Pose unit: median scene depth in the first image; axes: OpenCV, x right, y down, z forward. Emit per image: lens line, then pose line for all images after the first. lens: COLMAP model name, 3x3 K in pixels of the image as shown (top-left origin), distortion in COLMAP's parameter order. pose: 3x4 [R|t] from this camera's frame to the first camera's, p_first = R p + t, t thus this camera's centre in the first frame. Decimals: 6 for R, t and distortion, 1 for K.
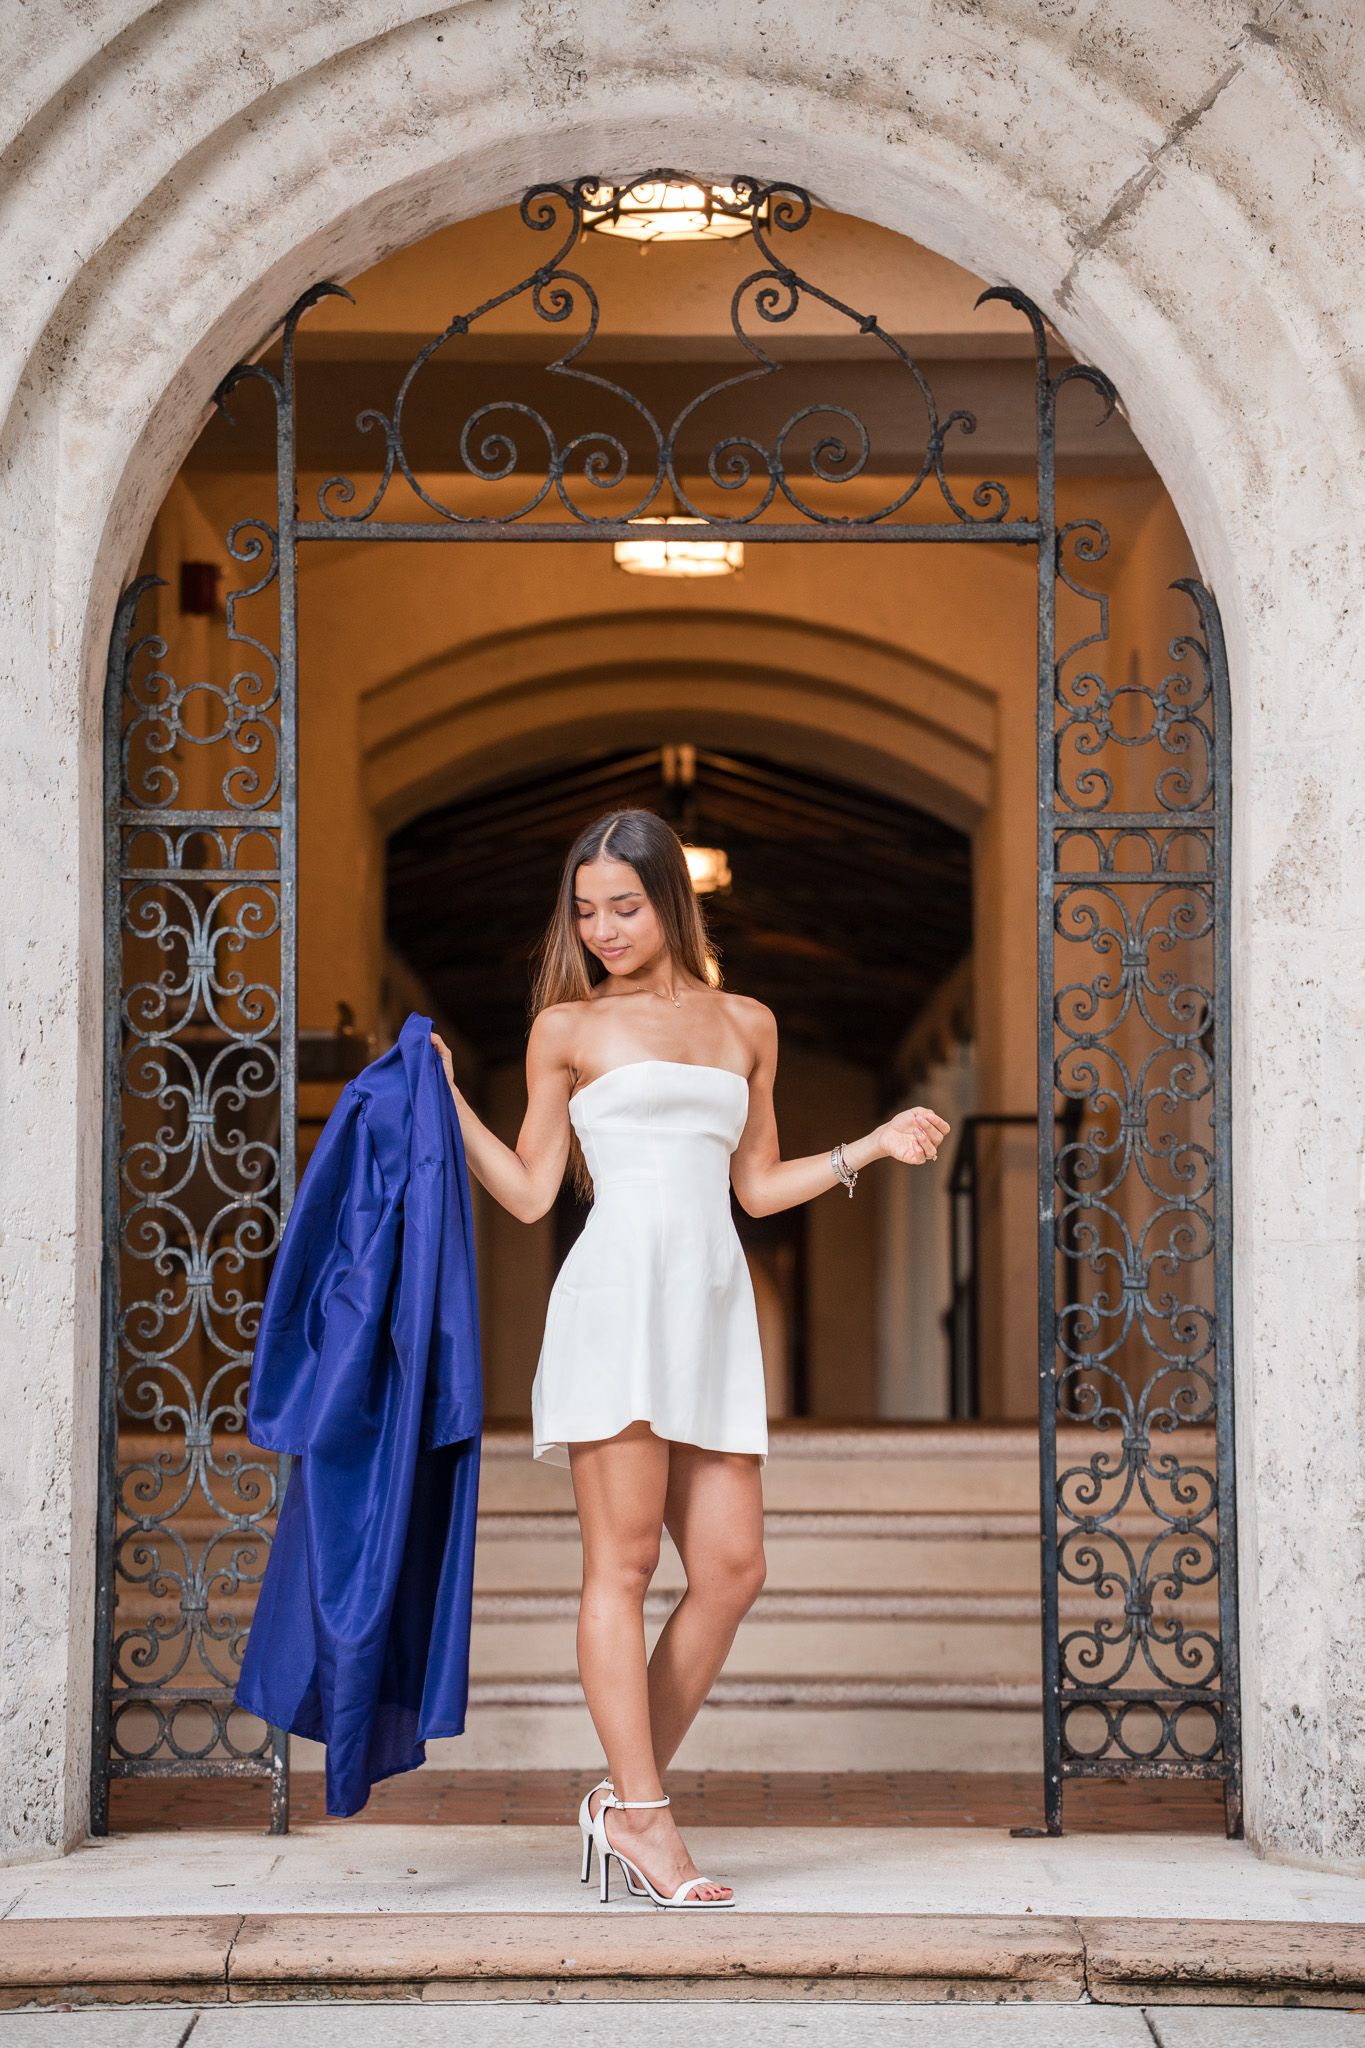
lens RADIAL K [[6529.1, 0, 686.0], [0, 6529.1, 1013.7], [0, 0, 1]] dist [0.978719, 0.000000]
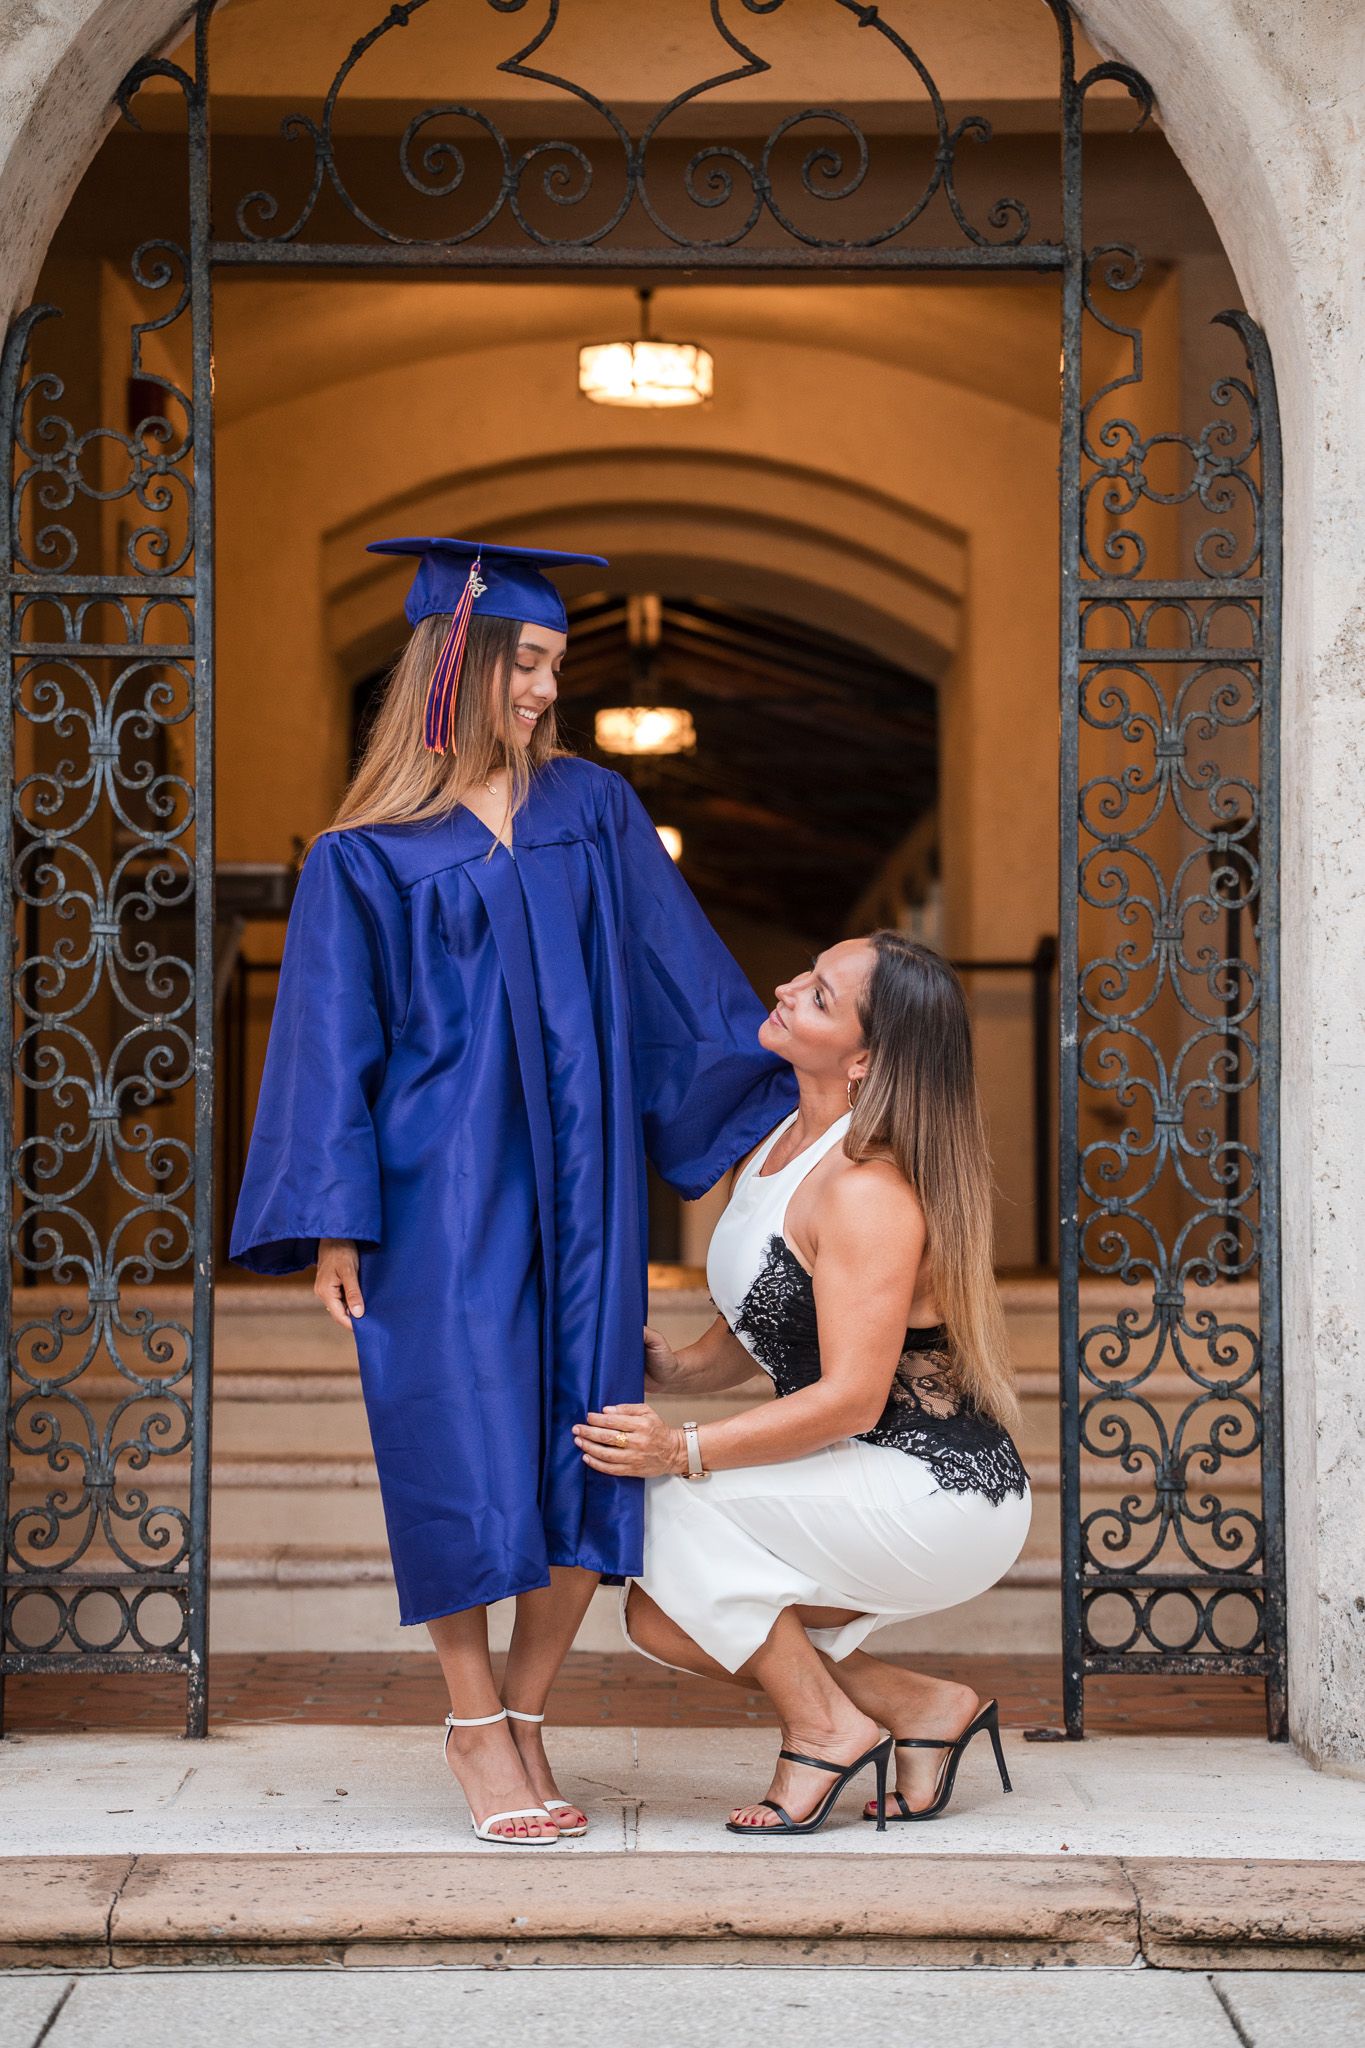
lens RADIAL K [[5632.5, 0, 681.5], [0, 5632.5, 1027.1], [0, 0, 1]] dist [0.518879, 0.000000]
pose [[0.999979, 0.000782, 0.006357, -0.001714], [-0.000910, 0.999798, 0.020086, 0.013826], [-0.006340, -0.020091, 0.999778, 0.244337]]
